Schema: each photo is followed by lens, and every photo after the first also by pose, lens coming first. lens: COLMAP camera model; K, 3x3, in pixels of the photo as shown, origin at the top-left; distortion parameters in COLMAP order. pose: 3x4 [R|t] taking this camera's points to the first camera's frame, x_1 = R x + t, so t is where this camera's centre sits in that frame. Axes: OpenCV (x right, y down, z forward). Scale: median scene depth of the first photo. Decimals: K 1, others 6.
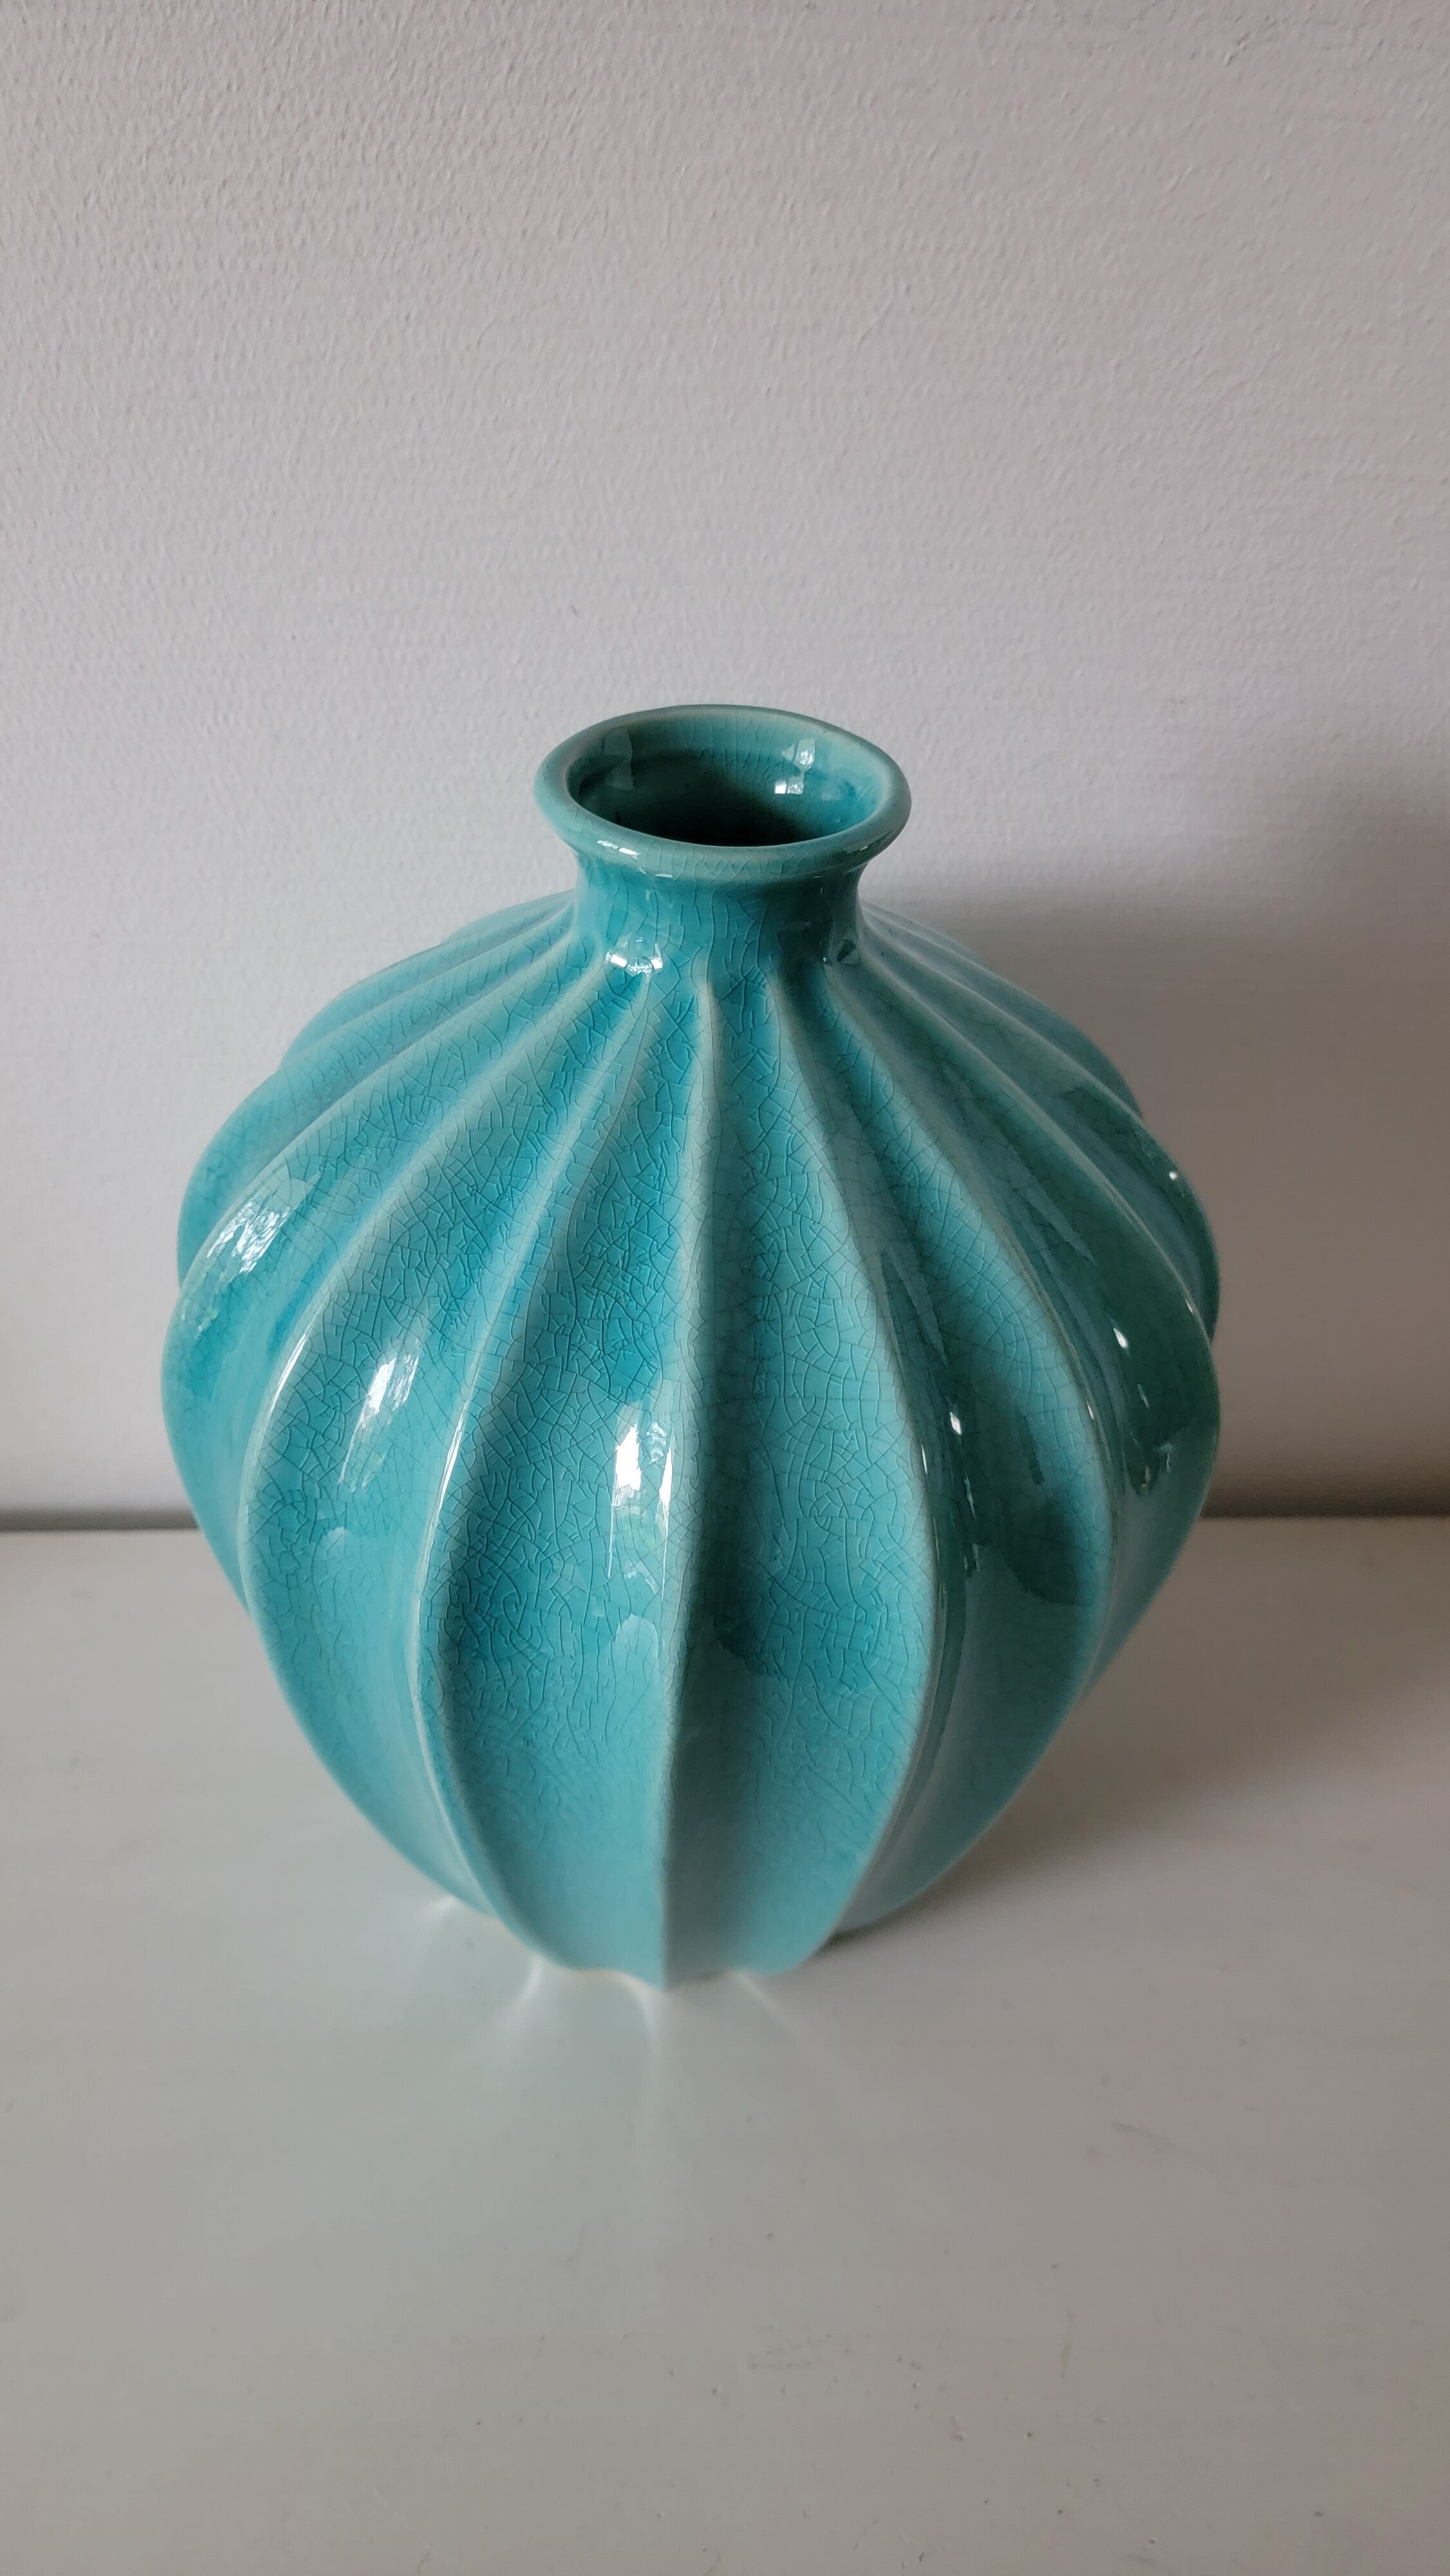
lens RADIAL K [[1992.3, 0, 730.5], [0, 1992.3, 1344.8], [0, 0, 1]] dist [0.068665, -0.004791]
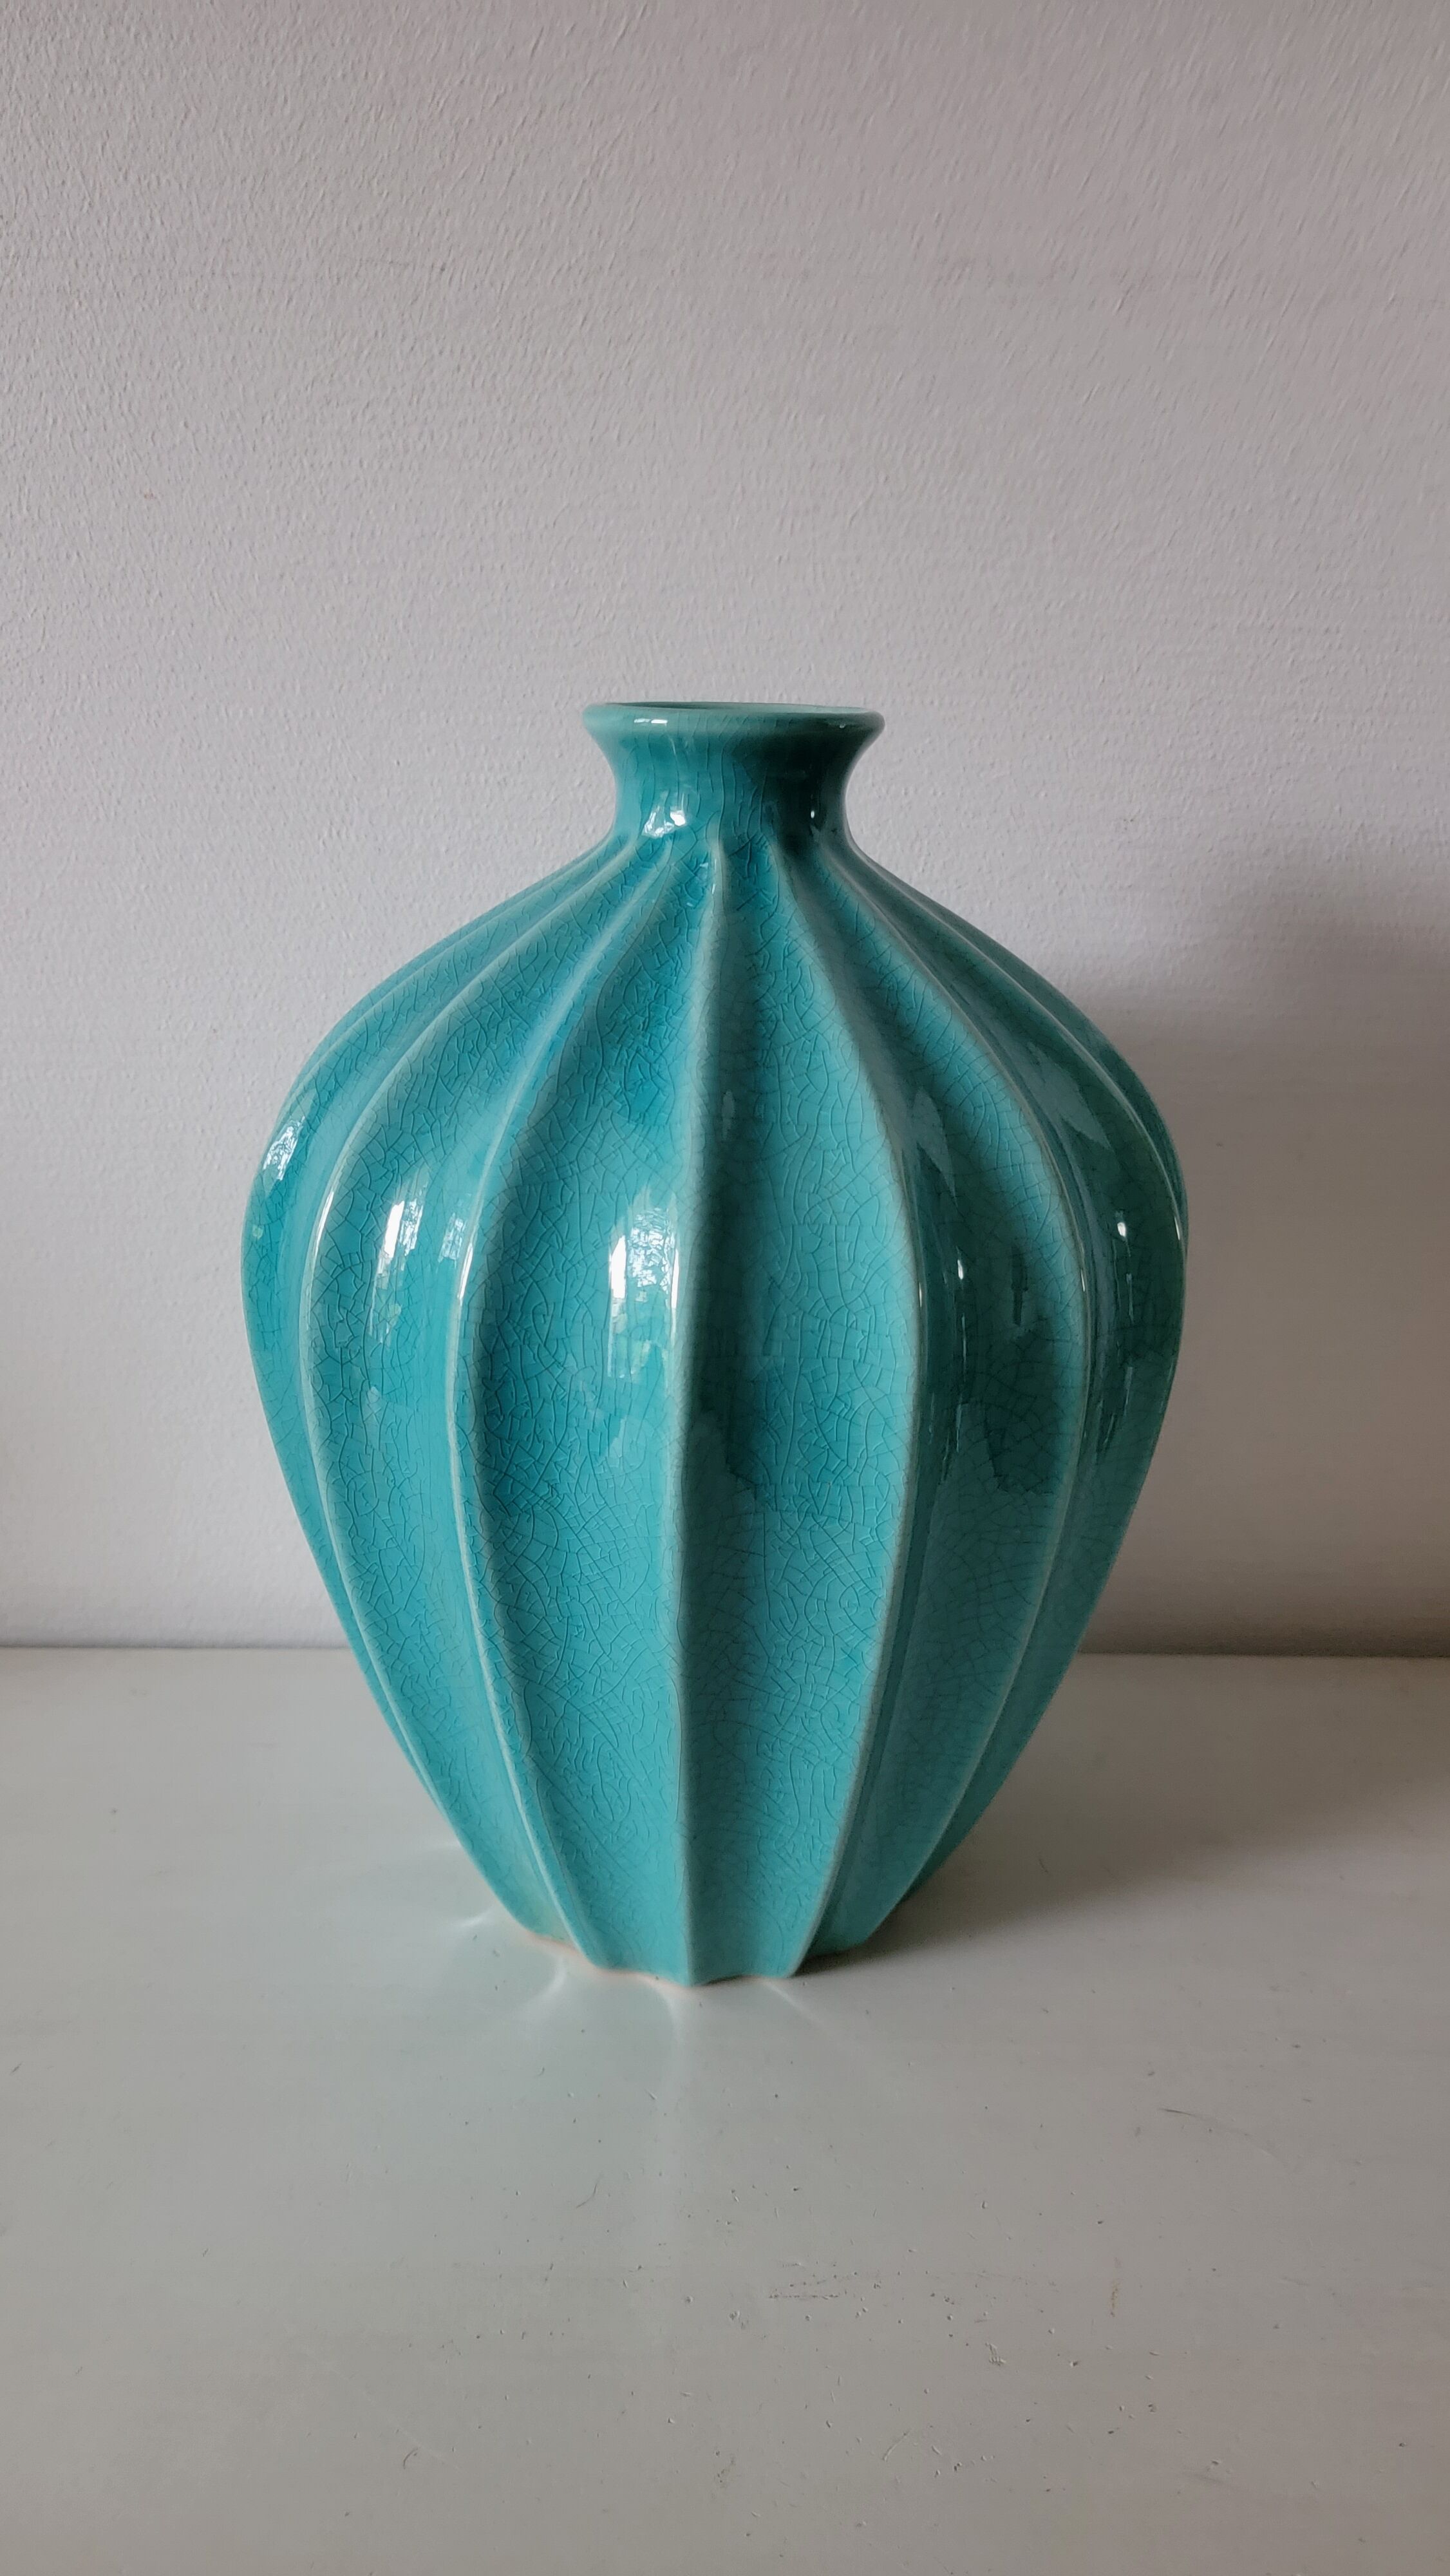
lens RADIAL K [[2026.3, 0, 748.0], [0, 2026.3, 1357.3], [0, 0, 1]] dist [0.108918, -0.046001]
pose [[0.999478, -0.008085, -0.031281, 0.040423], [-0.003091, 0.939815, -0.341669, 0.512835], [0.032161, 0.341587, 0.939300, -0.055144]]
